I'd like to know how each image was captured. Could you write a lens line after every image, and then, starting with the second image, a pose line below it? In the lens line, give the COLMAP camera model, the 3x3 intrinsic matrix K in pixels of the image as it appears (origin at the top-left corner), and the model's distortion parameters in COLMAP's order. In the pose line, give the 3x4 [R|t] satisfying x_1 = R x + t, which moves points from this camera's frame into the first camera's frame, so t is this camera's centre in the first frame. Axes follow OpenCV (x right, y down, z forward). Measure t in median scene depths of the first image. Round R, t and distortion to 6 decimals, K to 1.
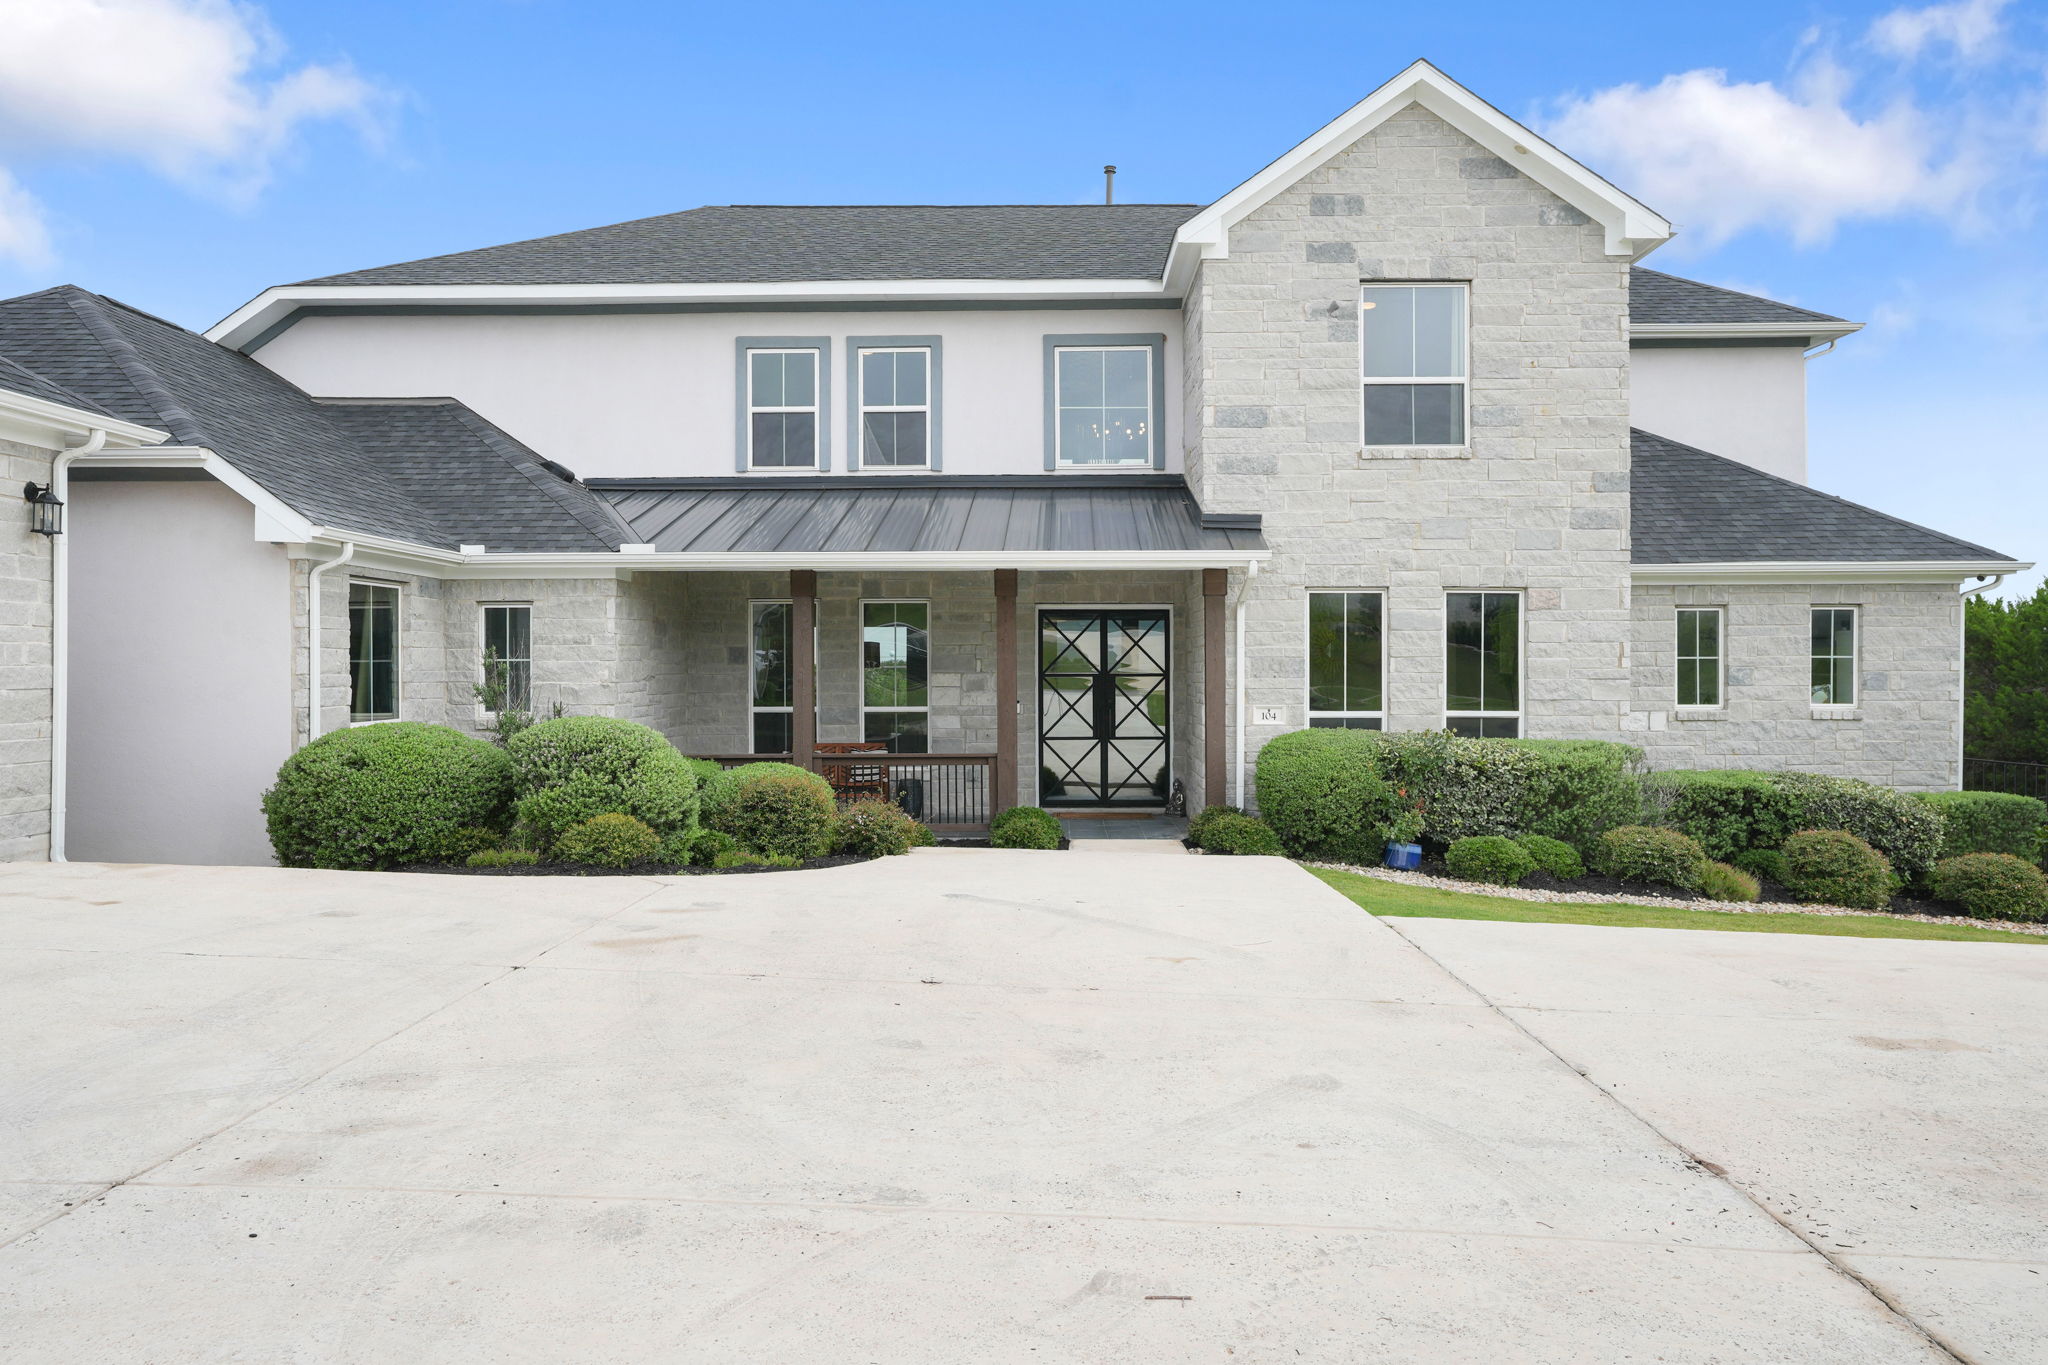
lens RADIAL K [[1474.6, 0, 1059.1], [0, 1474.6, 670.1], [0, 0, 1]] dist [-0.013846, 0.005330]
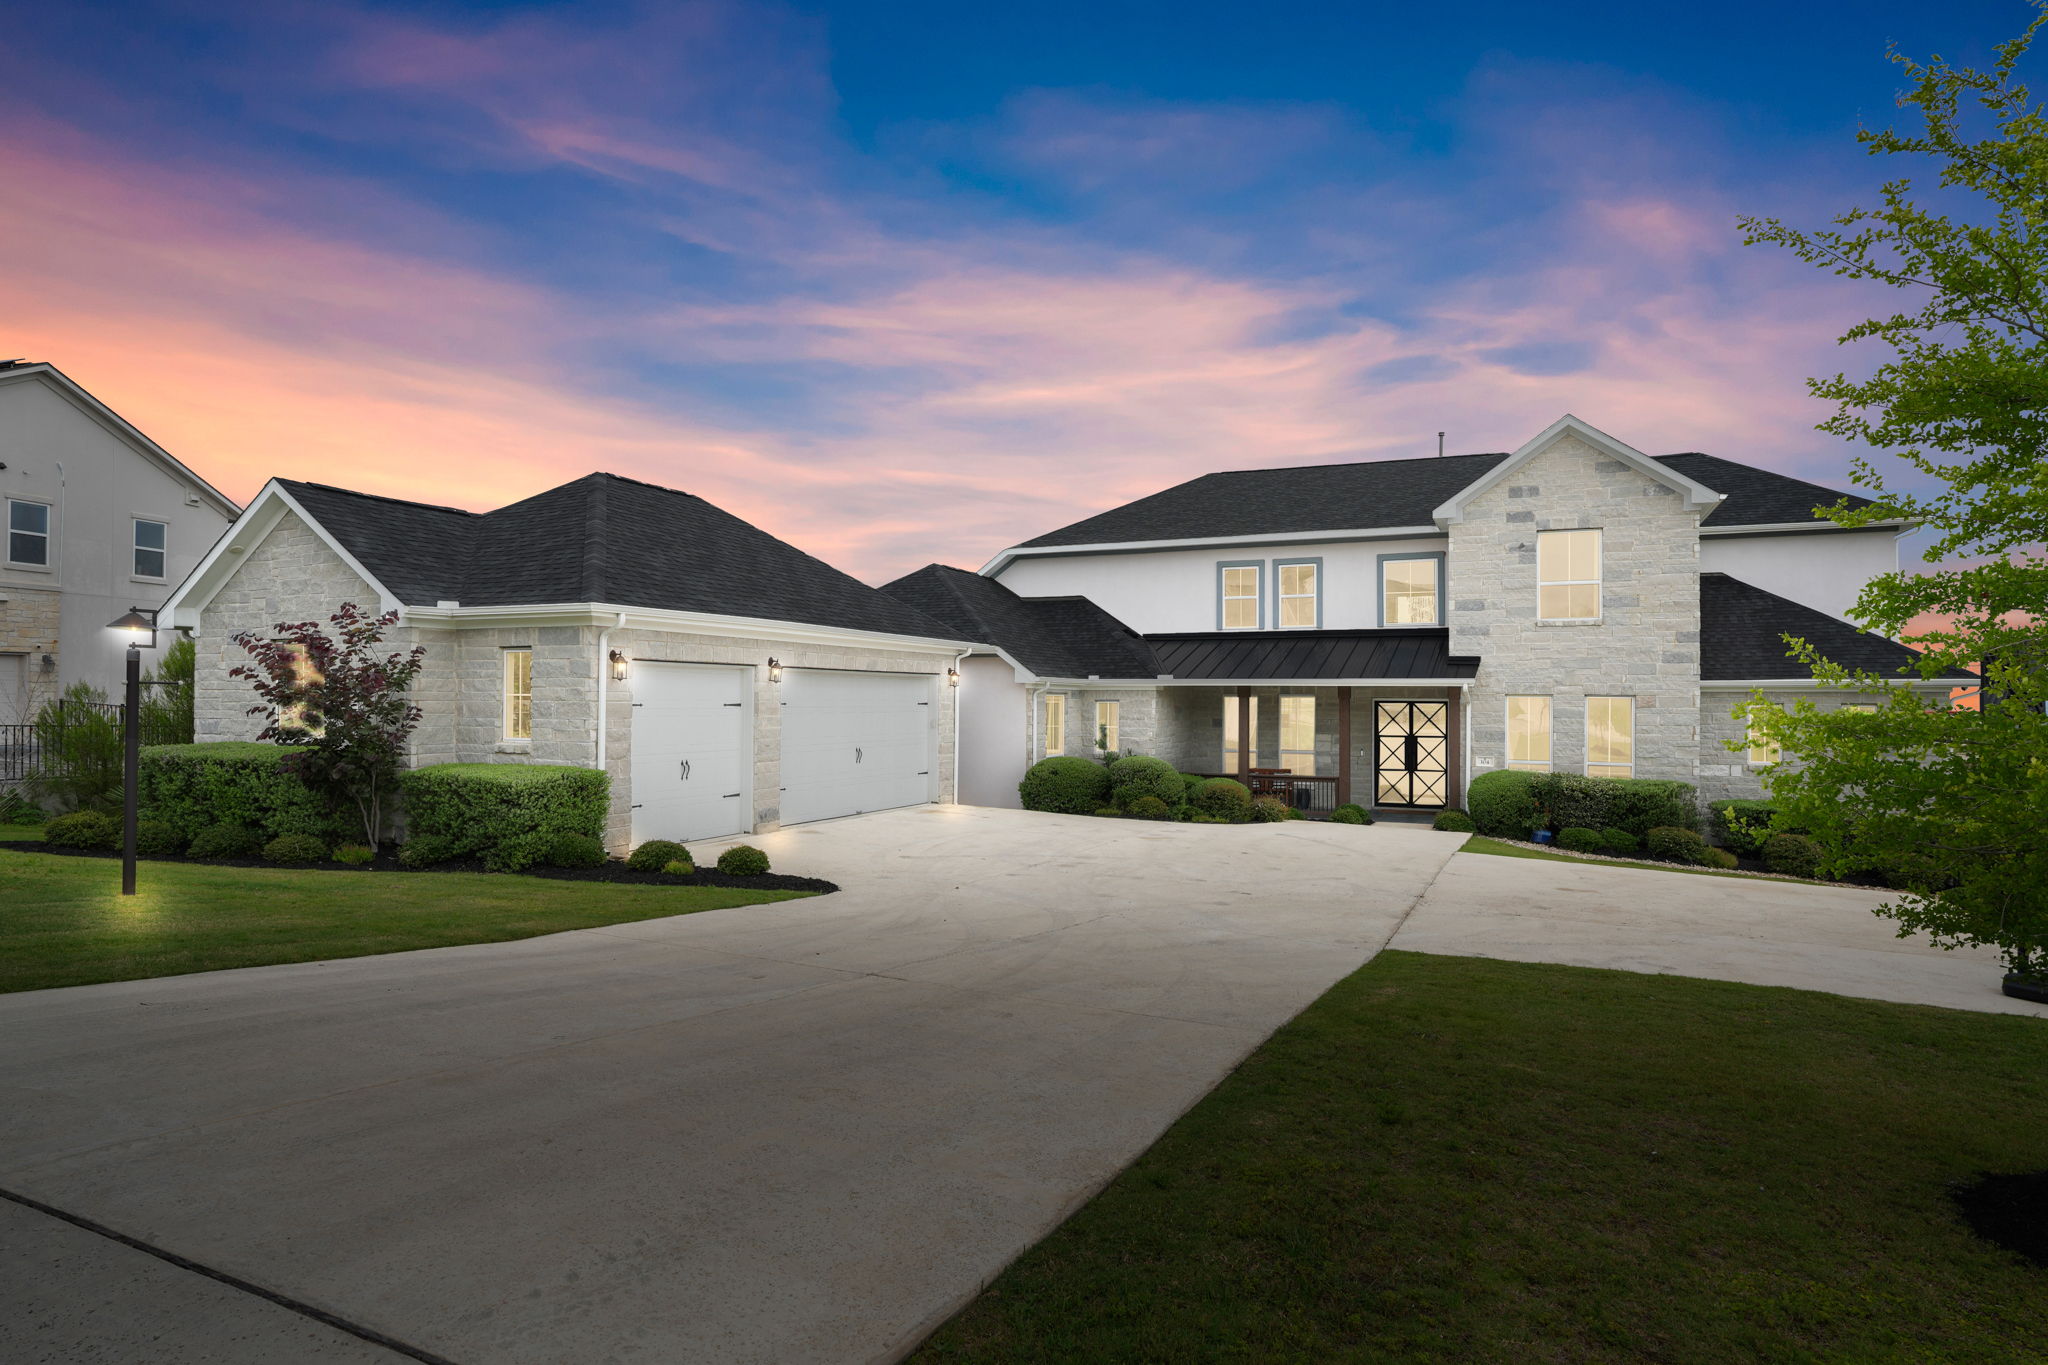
lens RADIAL K [[1159.4, 0, 1024.2], [0, 1159.4, 684.5], [0, 0, 1]] dist [-0.027386, 0.000760]
pose [[0.912451, 0.001692, -0.409182, 0.209839], [-0.009013, 0.999832, -0.015962, -0.039868], [0.409087, 0.018253, 0.912313, -0.604656]]
